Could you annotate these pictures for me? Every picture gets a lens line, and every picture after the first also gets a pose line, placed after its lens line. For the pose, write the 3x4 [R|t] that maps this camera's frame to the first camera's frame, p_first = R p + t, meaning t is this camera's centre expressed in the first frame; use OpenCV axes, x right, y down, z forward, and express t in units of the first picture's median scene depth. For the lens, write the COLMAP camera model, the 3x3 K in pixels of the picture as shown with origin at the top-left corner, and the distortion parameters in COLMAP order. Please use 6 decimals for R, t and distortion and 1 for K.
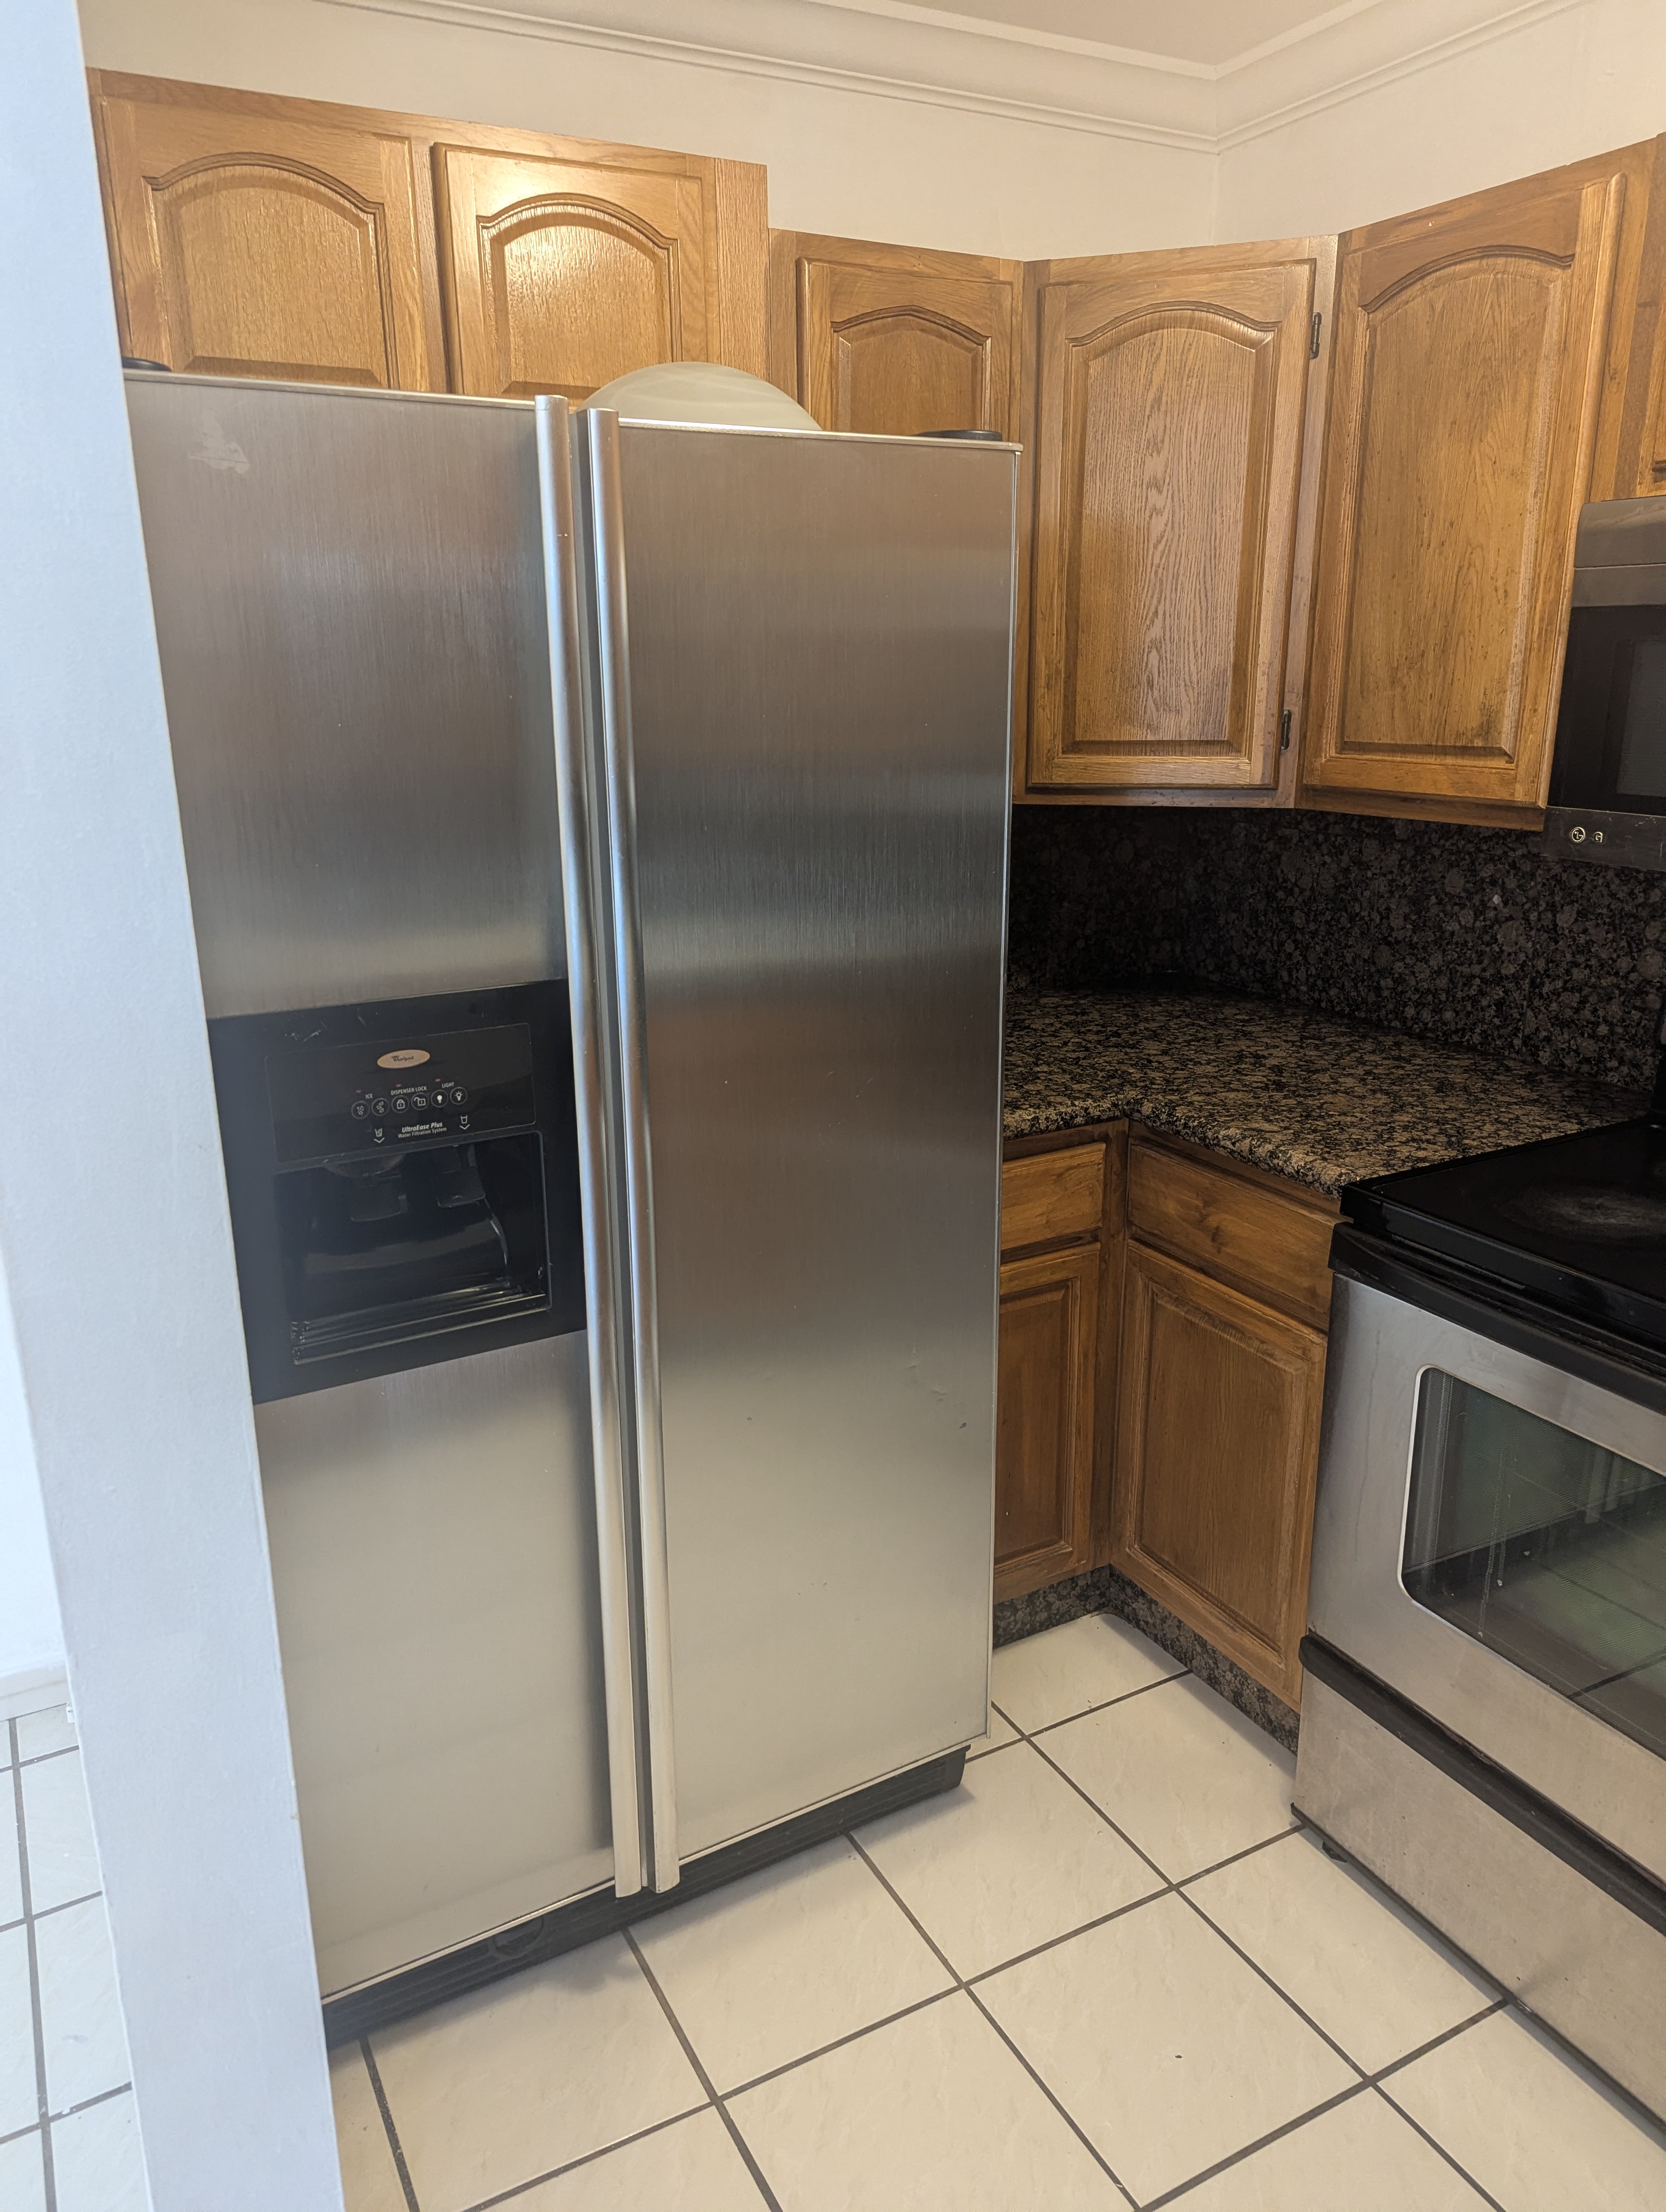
lens RADIAL K [[1541.0, 0, 822.8], [0, 1541.0, 1083.9], [0, 0, 1]] dist [0.064334, -0.064644]
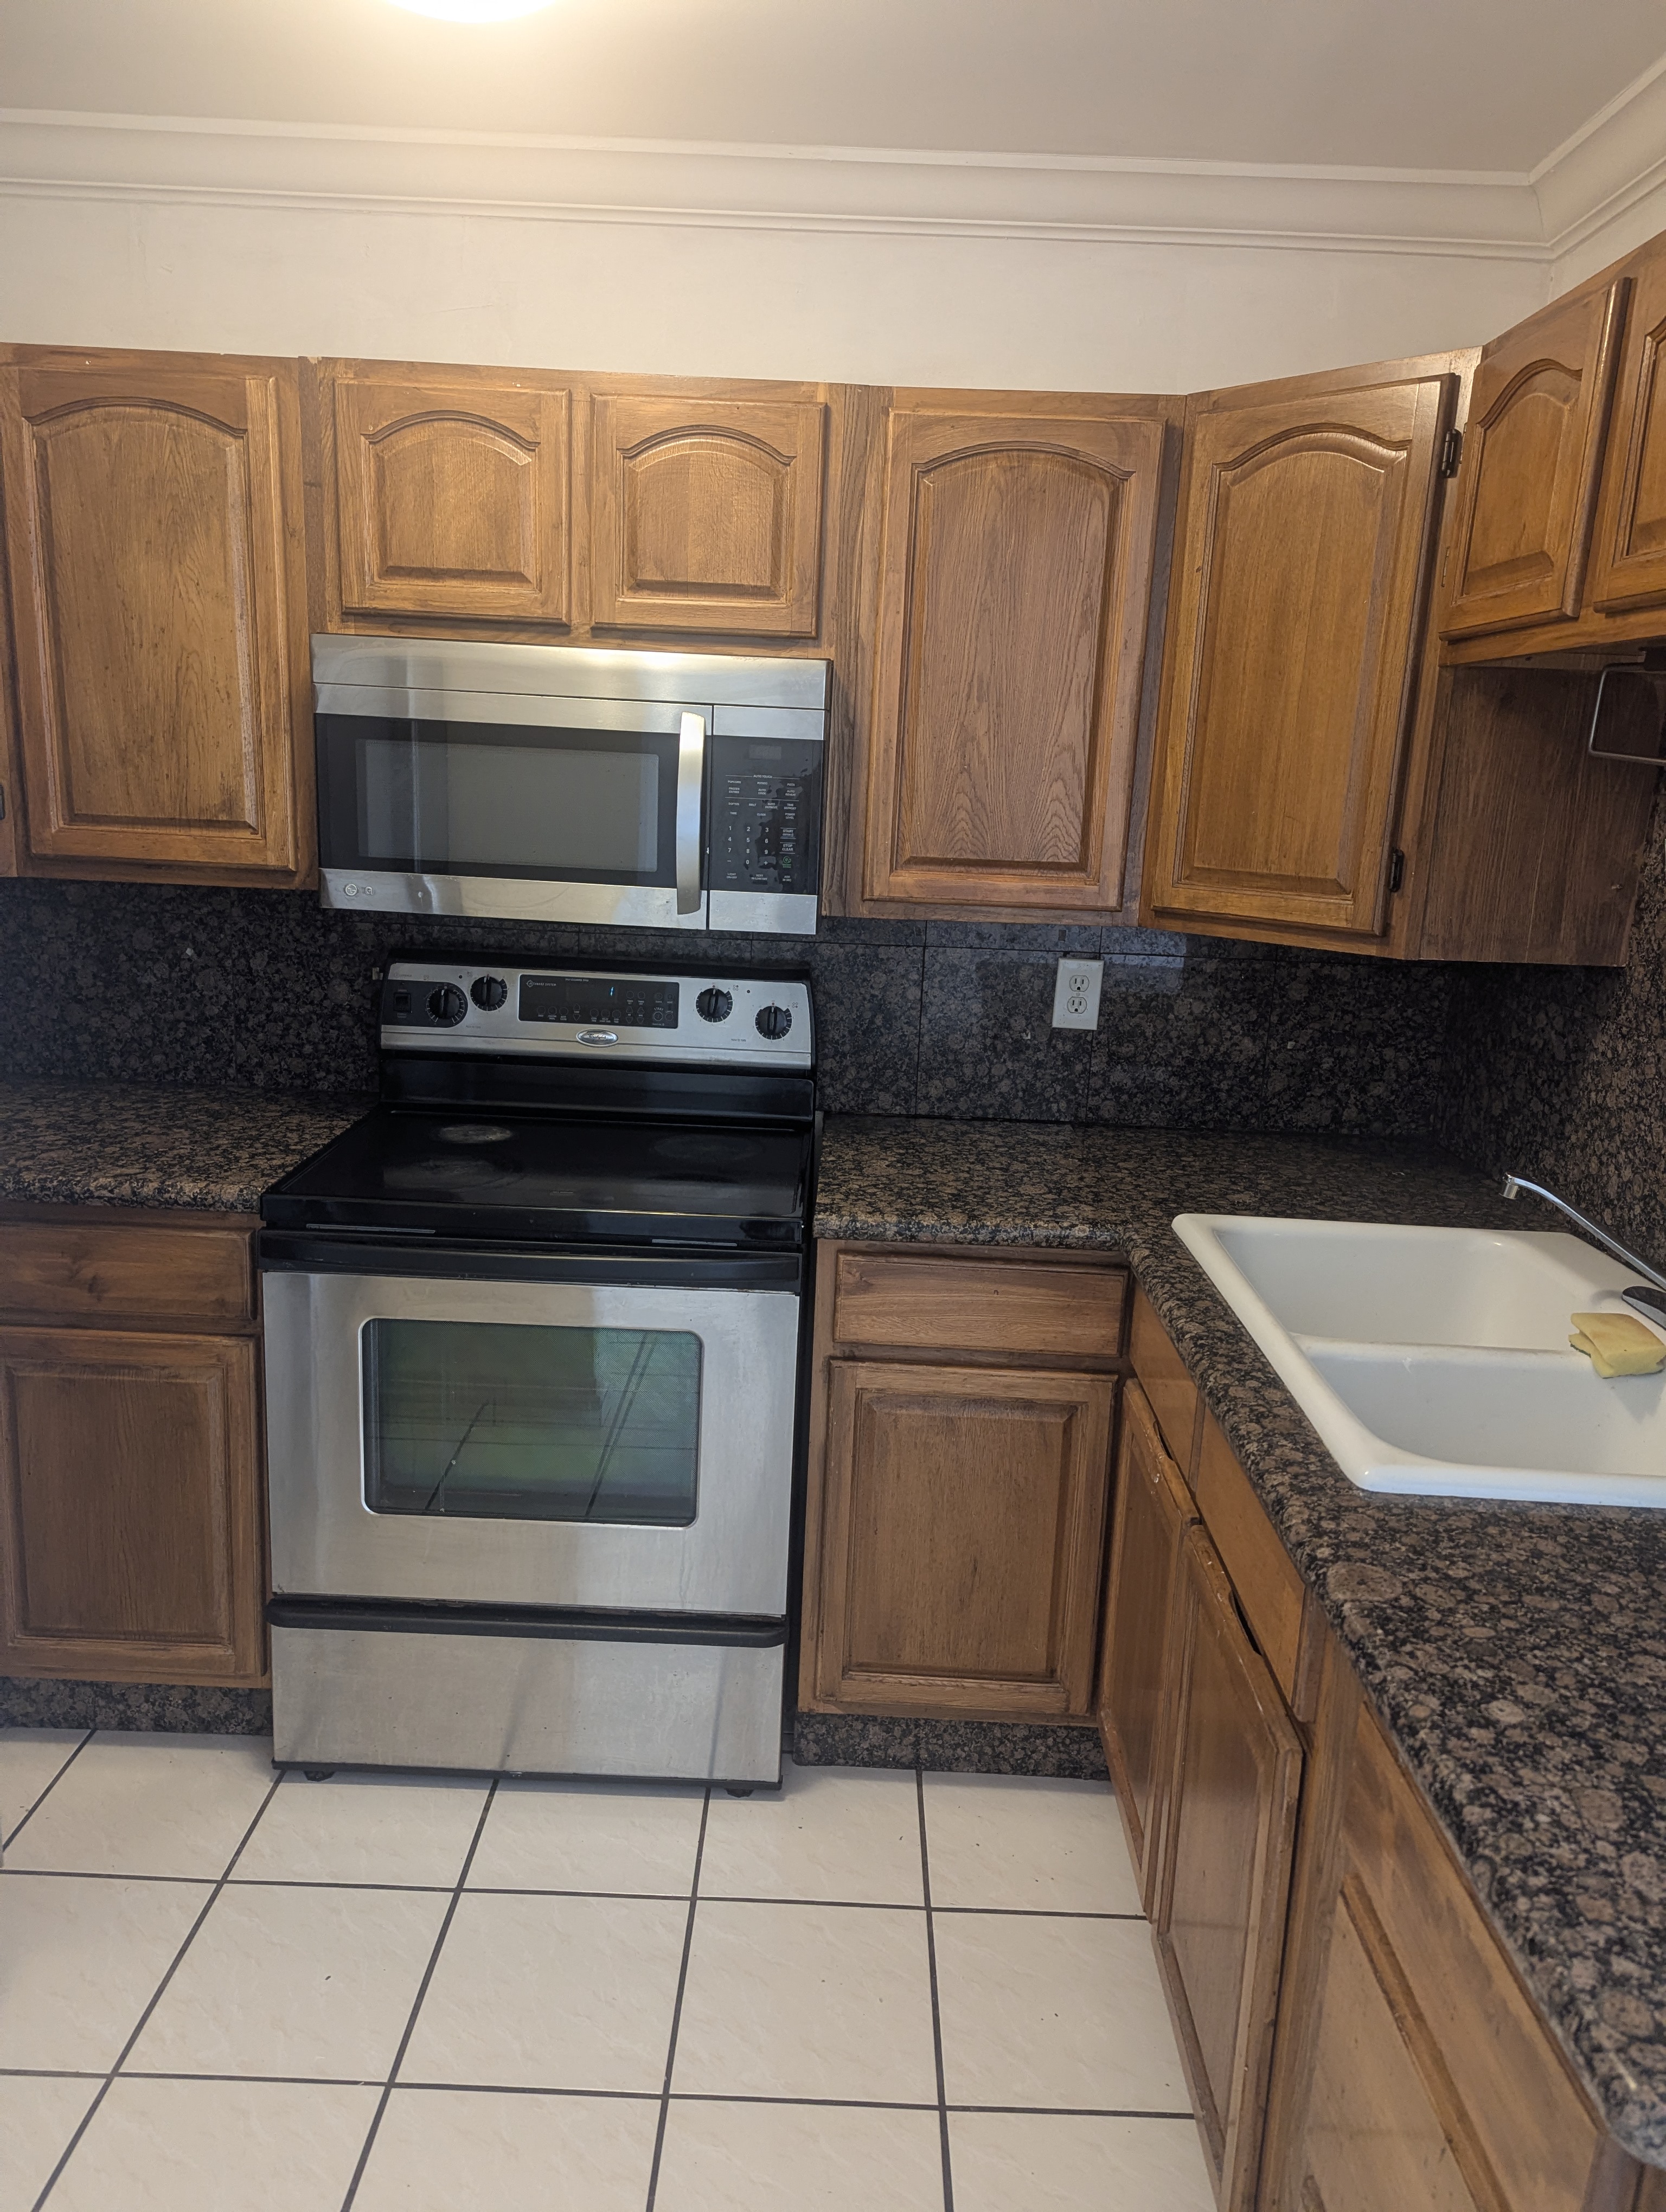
lens RADIAL K [[1541.0, 0, 822.8], [0, 1541.0, 1083.9], [0, 0, 1]] dist [0.064334, -0.064644]
pose [[0.485427, -0.145173, 0.862140, -0.388815], [0.183000, 0.981145, 0.062174, -0.010004], [-0.854910, 0.127591, 0.502841, 0.041220]]
